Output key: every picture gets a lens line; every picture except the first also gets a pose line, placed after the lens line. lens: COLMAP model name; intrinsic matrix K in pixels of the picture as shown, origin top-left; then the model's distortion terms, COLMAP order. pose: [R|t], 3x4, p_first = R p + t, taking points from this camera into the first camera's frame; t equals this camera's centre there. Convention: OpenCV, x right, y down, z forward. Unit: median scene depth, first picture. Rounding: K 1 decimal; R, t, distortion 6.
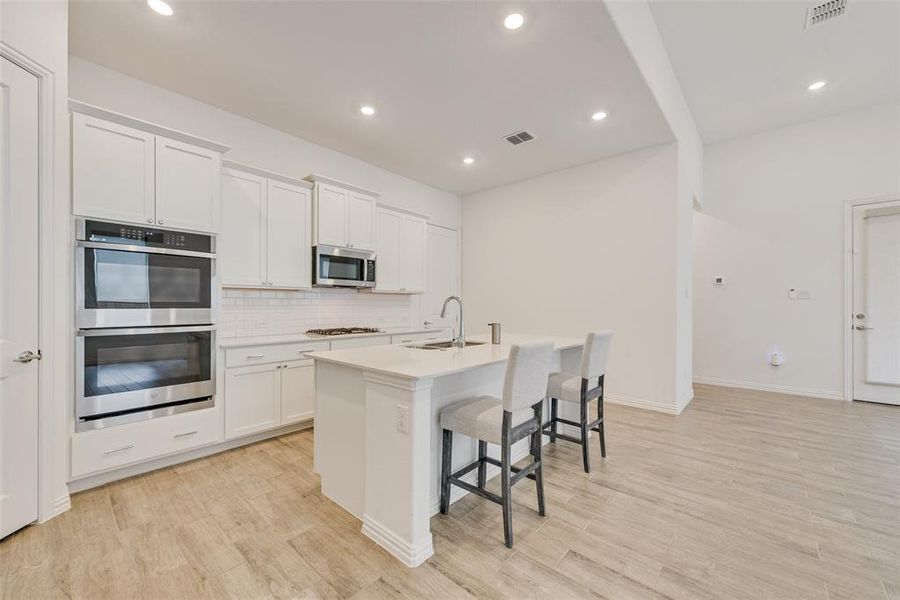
lens RADIAL K [[357.6, 0, 450.9], [0, 357.6, 303.9], [0, 0, 1]] dist [0.007405, -0.000353]
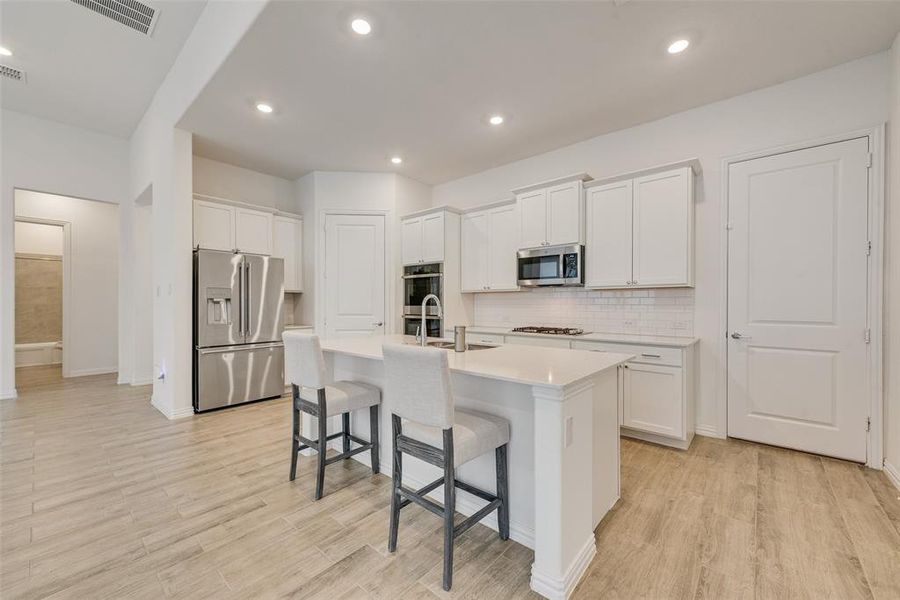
lens RADIAL K [[355.7, 0, 461.3], [0, 355.7, 304.2], [0, 0, 1]] dist [-0.001702, -0.000284]
pose [[0.030515, 0.000272, -0.999534, 0.701582], [0.001606, 0.999999, 0.000321, 0.002468], [0.999533, -0.001615, 0.030515, 0.731369]]
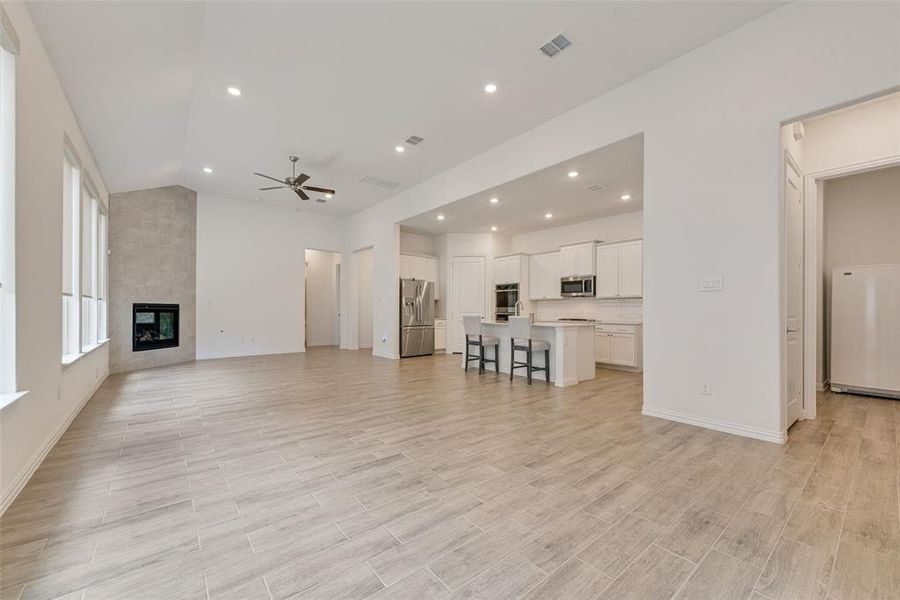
lens RADIAL K [[358.3, 0, 458.1], [0, 358.3, 310.2], [0, 0, 1]] dist [-0.001217, -0.000347]
pose [[-0.144123, -0.003562, -0.989553, 1.692495], [-0.003718, 0.999988, -0.003058, 0.033074], [0.989553, 0.003239, -0.144134, 0.653388]]
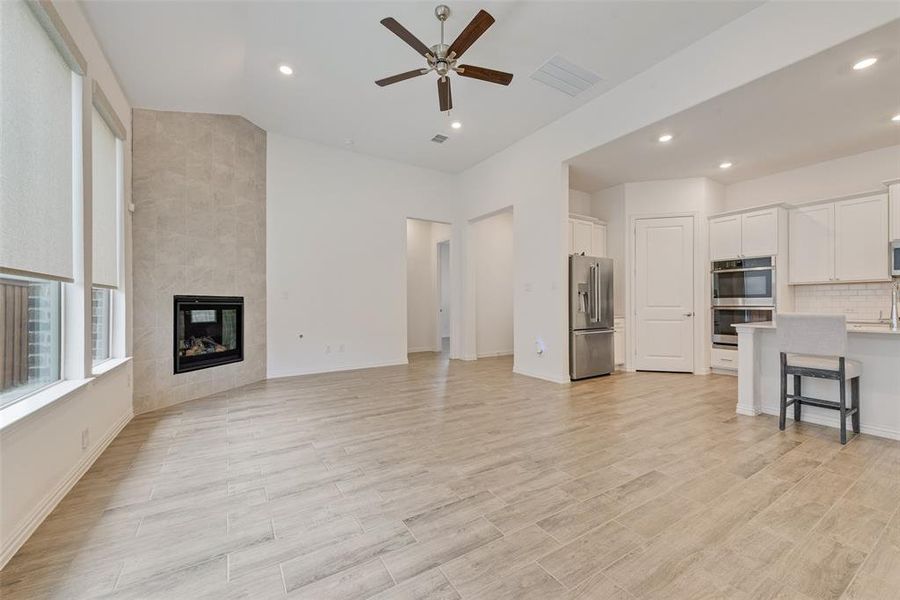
lens RADIAL K [[357.6, 0, 450.9], [0, 357.6, 303.9], [0, 0, 1]] dist [0.007405, -0.000353]
pose [[-0.281054, -0.002679, -0.959688, 1.041623], [0.002569, 0.999990, -0.003544, 0.032023], [0.959688, -0.003462, -0.281045, -0.020707]]
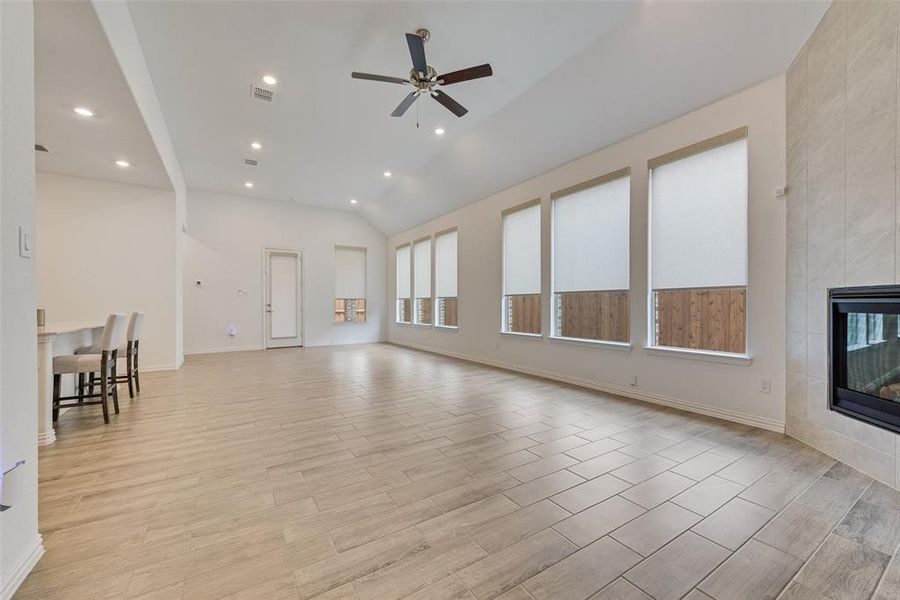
lens RADIAL K [[352.4, 0, 450.7], [0, 352.4, 304.7], [0, 0, 1]] dist [0.003690, -0.000004]
pose [[0.276148, -0.005849, 0.961097, -0.506147], [0.002538, 0.999982, 0.005356, 0.026747], [-0.961112, 0.000960, 0.276158, -0.554352]]
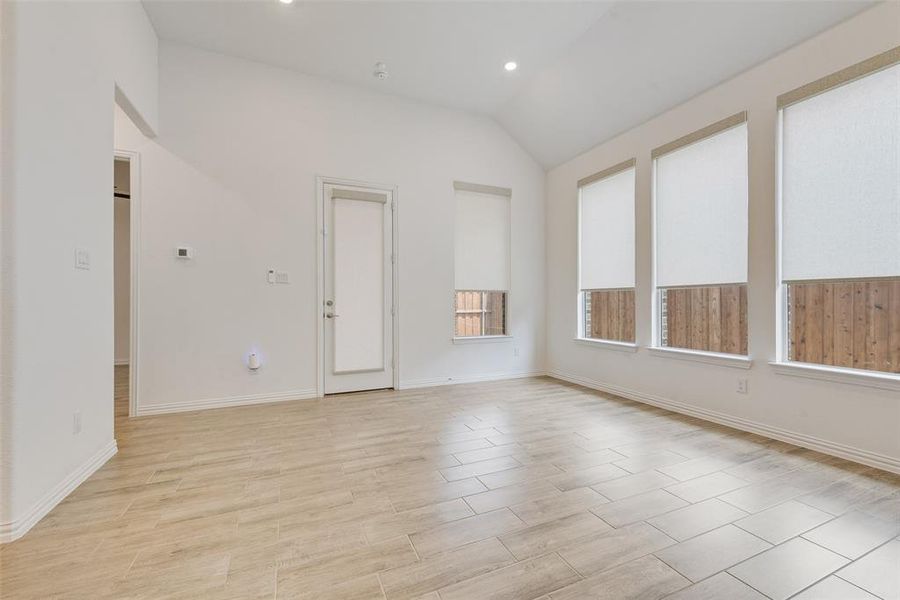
lens RADIAL K [[369.5, 0, 444.8], [0, 369.5, 302.4], [0, 0, 1]] dist [0.000848, -0.000054]
pose [[0.433715, -0.006374, 0.901028, 0.464415], [0.002586, 0.999980, 0.005829, 0.031722], [-0.901046, -0.000199, 0.433723, 0.366187]]
